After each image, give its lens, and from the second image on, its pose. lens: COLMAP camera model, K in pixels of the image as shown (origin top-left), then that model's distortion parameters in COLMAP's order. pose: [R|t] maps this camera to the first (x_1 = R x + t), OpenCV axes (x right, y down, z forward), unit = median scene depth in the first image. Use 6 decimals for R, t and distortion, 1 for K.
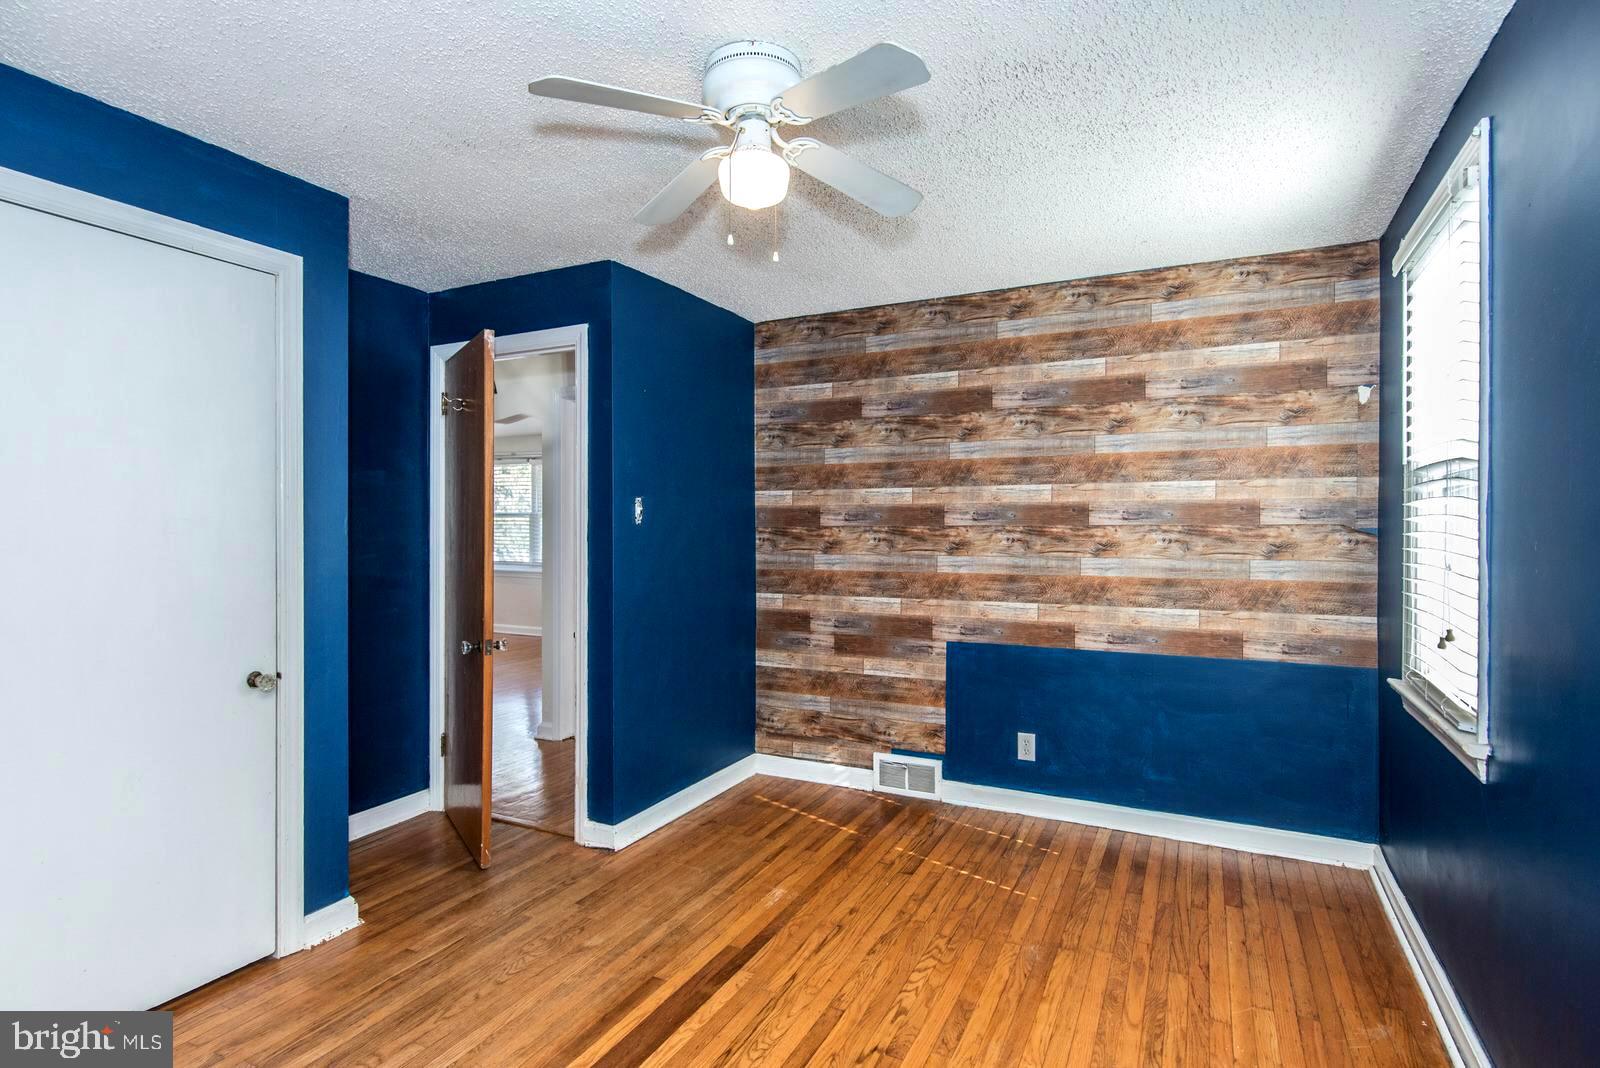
lens RADIAL K [[808.6, 0, 800.9], [0, 808.6, 543.6], [0, 0, 1]] dist [-0.010406, -0.000227]
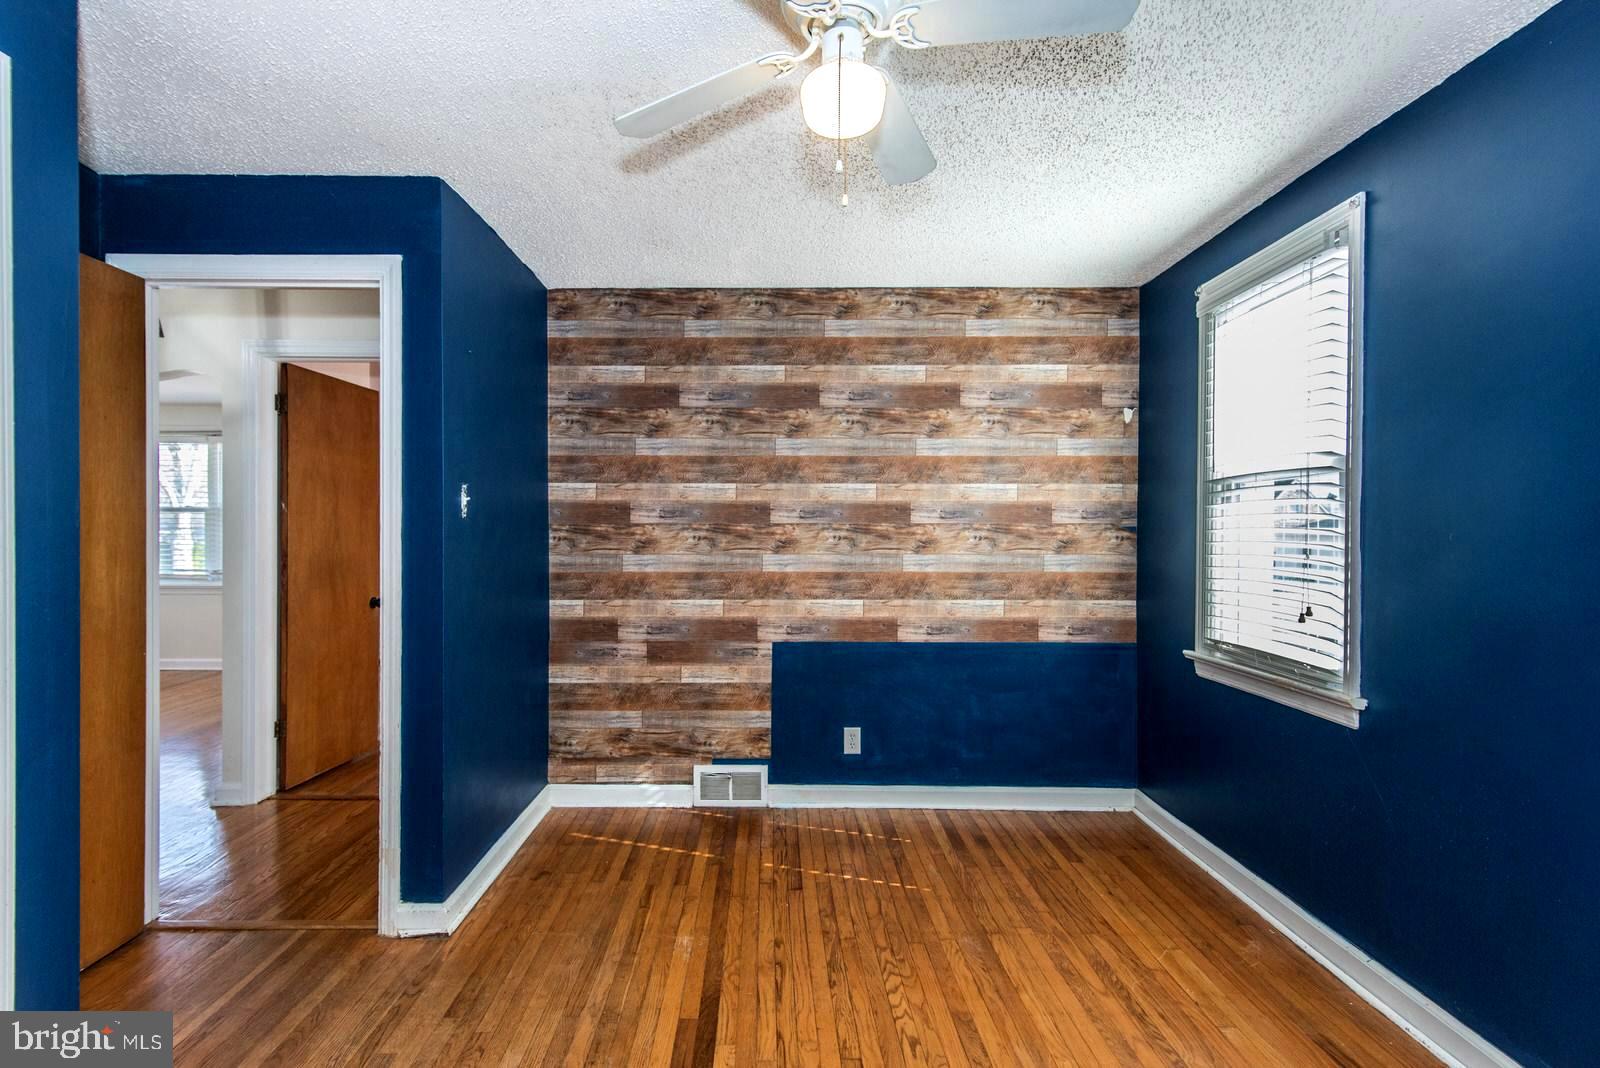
lens RADIAL K [[800.4, 0, 793.7], [0, 800.4, 542.8], [0, 0, 1]] dist [0.000899, 0.000492]
pose [[0.895254, -0.007623, 0.445491, -0.239448], [0.006194, 0.999970, 0.004664, -0.003372], [-0.445513, -0.001417, 0.895274, 0.131733]]
